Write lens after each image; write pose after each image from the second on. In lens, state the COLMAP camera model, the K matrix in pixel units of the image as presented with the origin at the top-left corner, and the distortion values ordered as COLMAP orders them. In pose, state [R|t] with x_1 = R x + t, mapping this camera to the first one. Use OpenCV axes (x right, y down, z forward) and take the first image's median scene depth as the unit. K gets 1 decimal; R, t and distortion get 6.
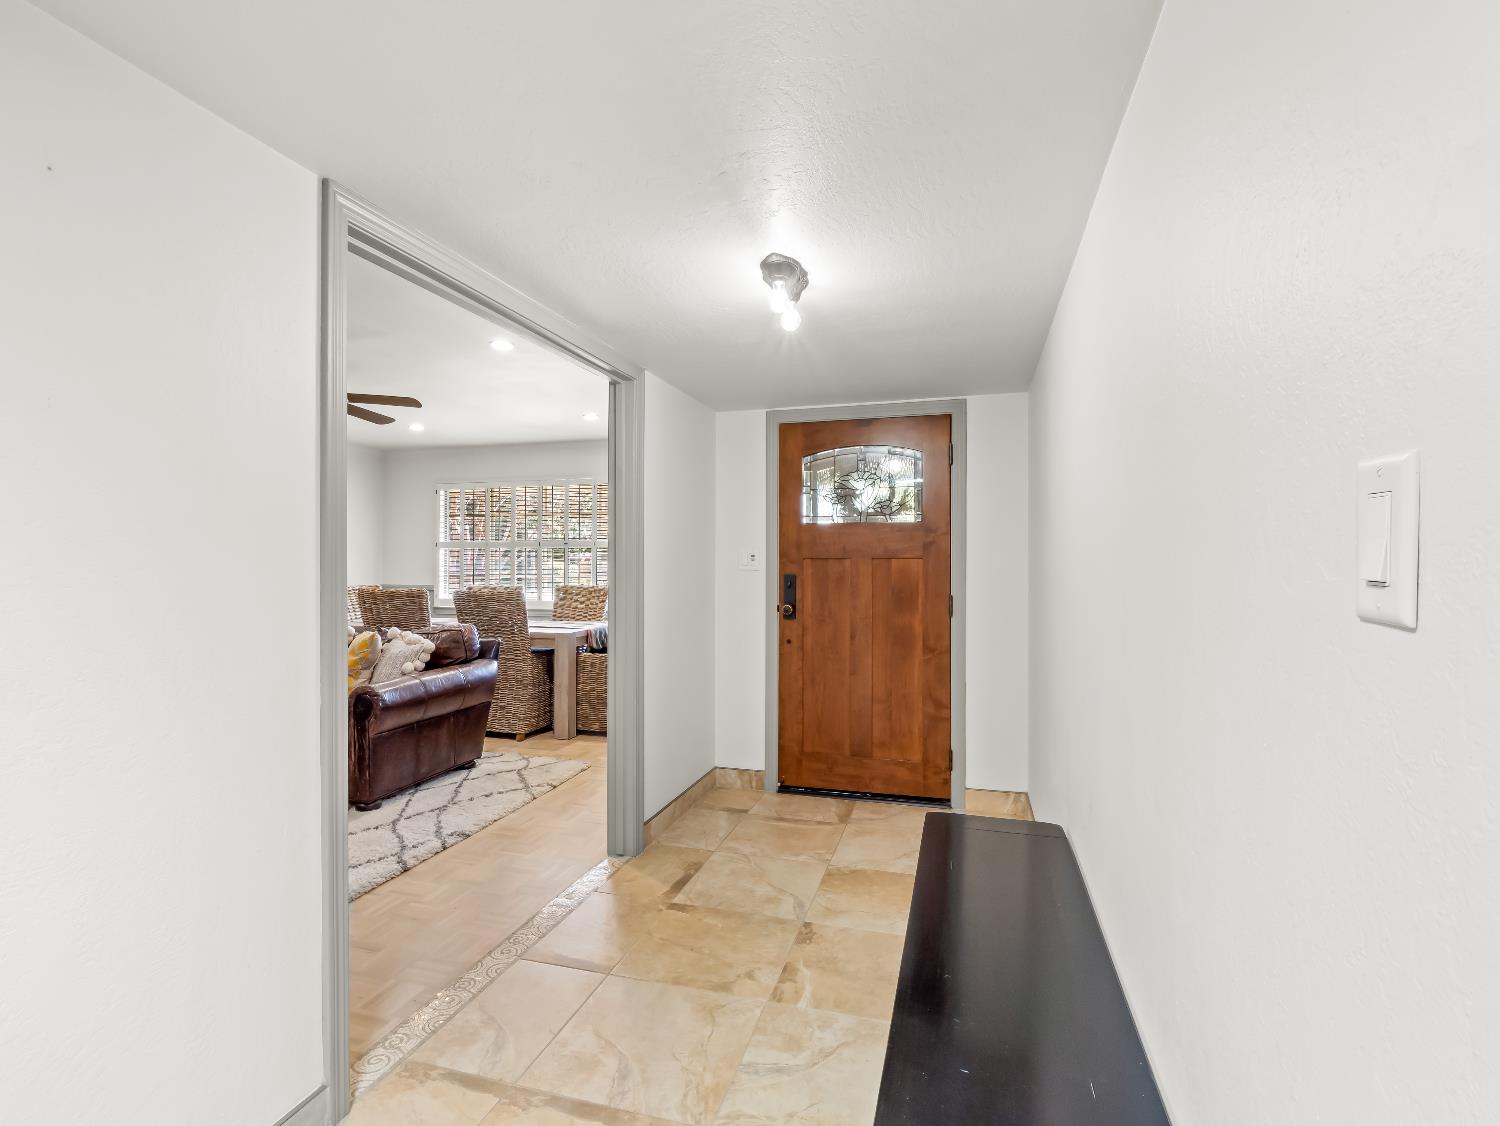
lens RADIAL K [[751.2, 0, 750.3], [0, 751.2, 561.7], [0, 0, 1]] dist [-0.018249, -0.002748]
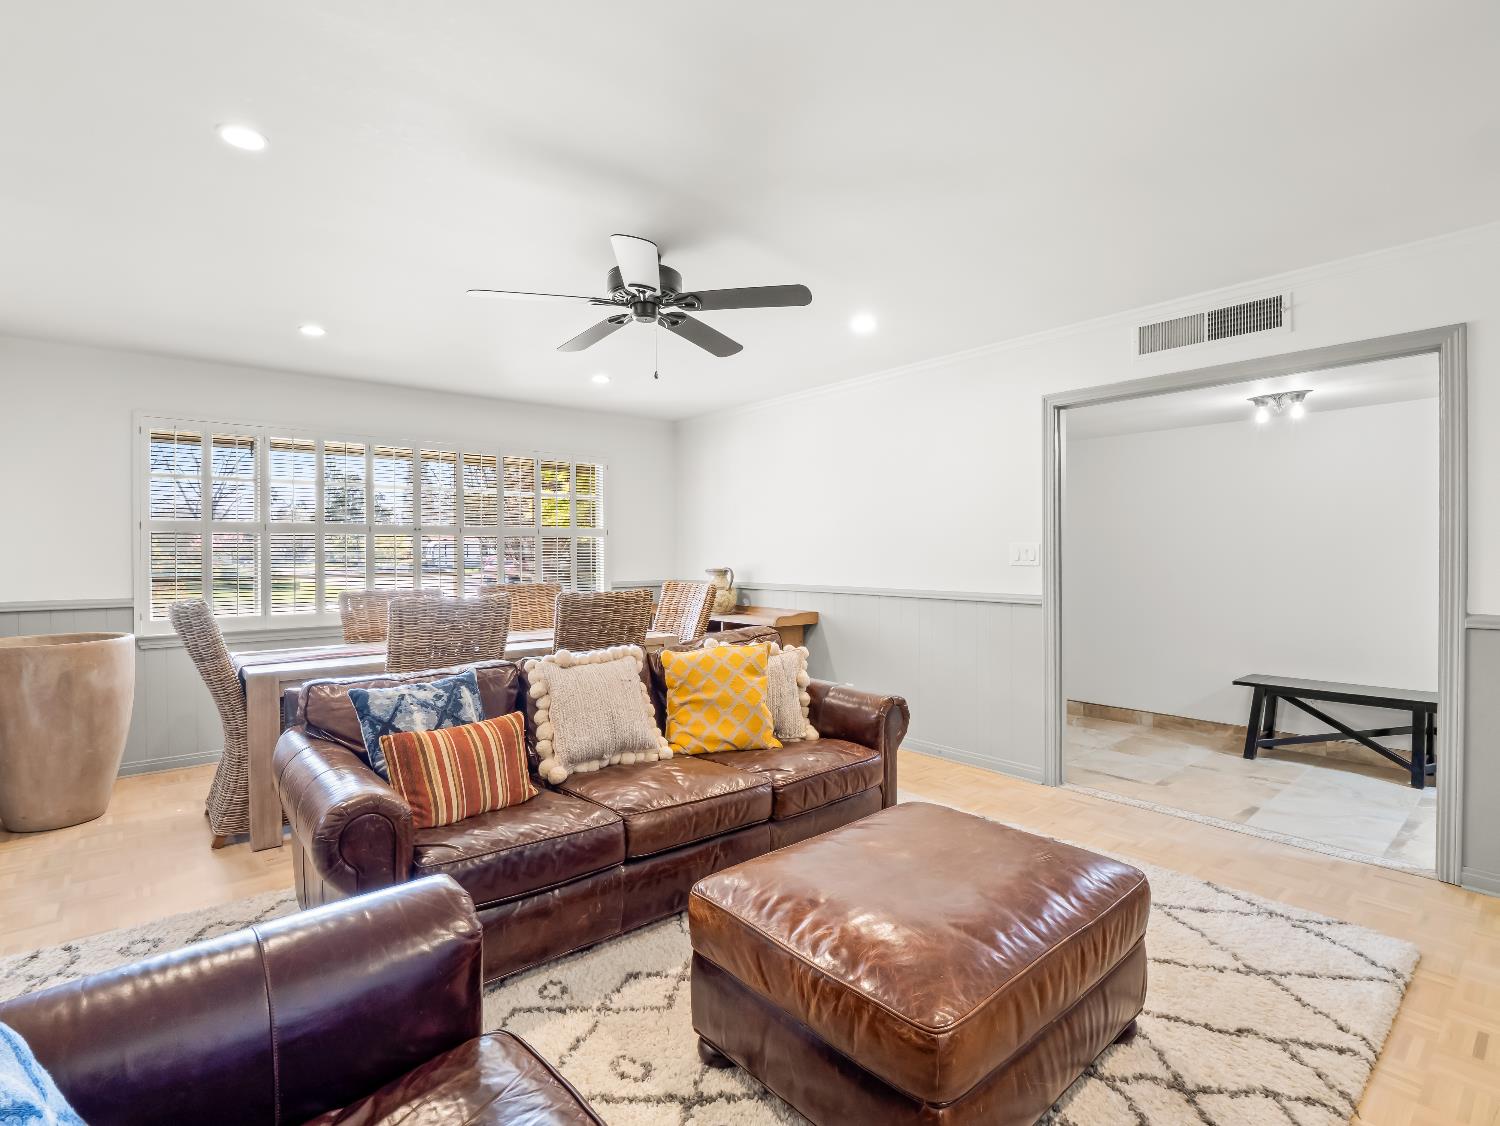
lens RADIAL K [[725.1, 0, 752.5], [0, 725.1, 561.9], [0, 0, 1]] dist [-0.013053, -0.002707]
pose [[0.547267, -0.008001, 0.836920, -1.766698], [0.008497, 0.999956, 0.004003, 0.014304], [-0.836915, 0.004920, 0.547311, 0.923758]]
